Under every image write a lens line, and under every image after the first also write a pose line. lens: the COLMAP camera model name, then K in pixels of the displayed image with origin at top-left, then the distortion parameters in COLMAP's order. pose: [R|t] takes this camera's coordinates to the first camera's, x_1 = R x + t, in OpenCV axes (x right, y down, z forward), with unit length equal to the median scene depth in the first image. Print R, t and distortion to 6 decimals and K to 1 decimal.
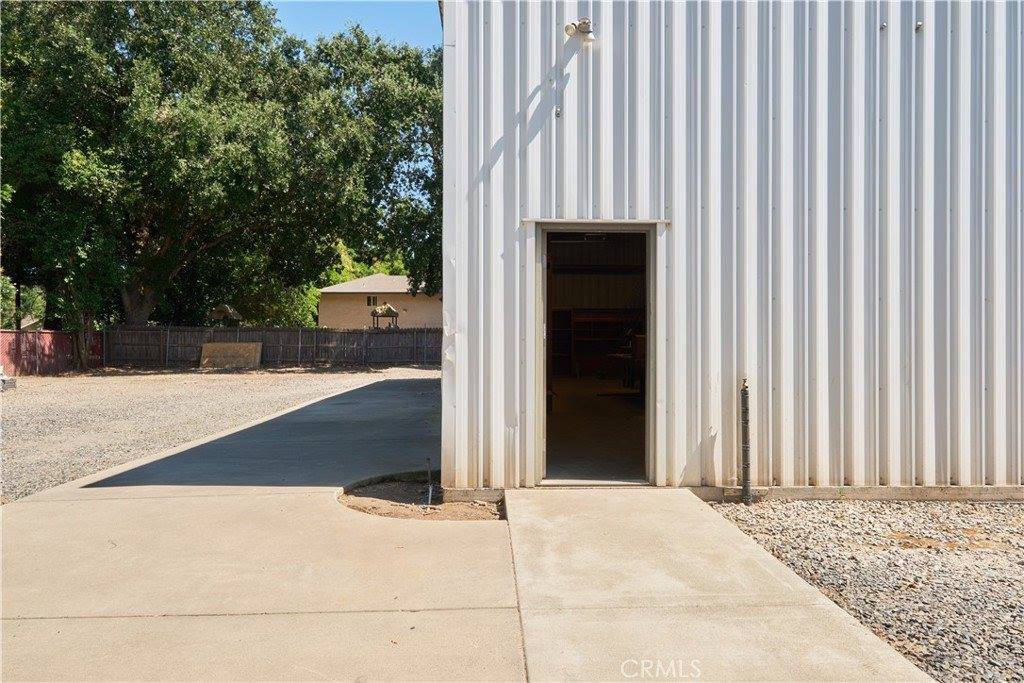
lens RADIAL K [[692.6, 0, 507.9], [0, 692.6, 334.8], [0, 0, 1]] dist [0.011182, -0.012060]
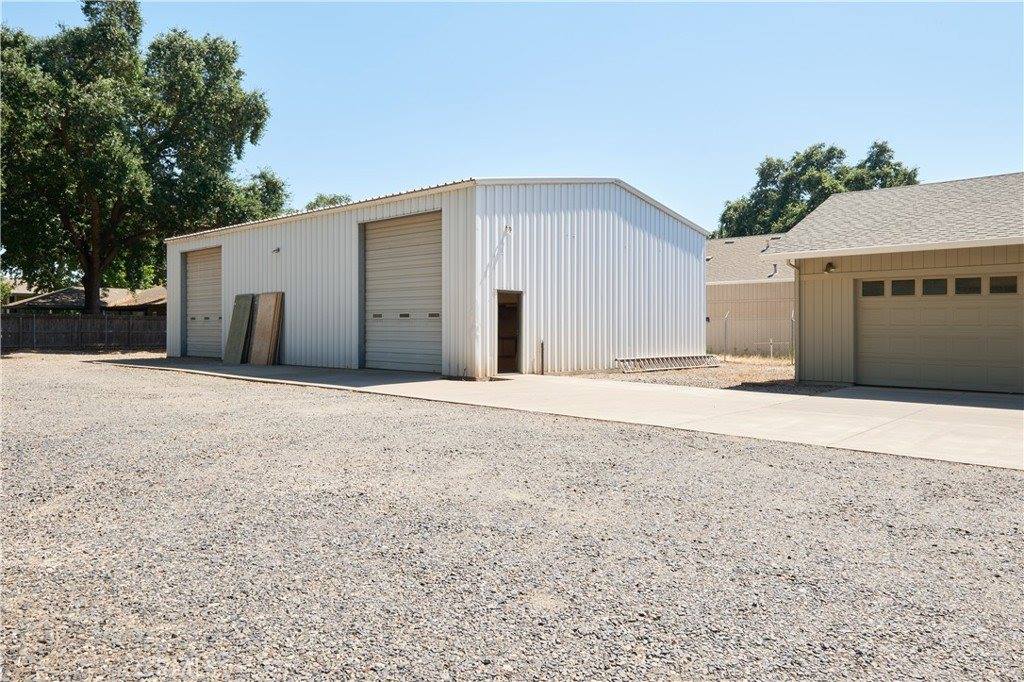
lens RADIAL K [[692.6, 0, 512.7], [0, 692.6, 334.0], [0, 0, 1]] dist [0.011182, -0.012060]
pose [[0.714988, -0.009551, 0.699072, -2.045412], [-0.003930, 0.999836, 0.017680, -0.021419], [-0.699126, -0.015388, 0.714833, -1.243404]]
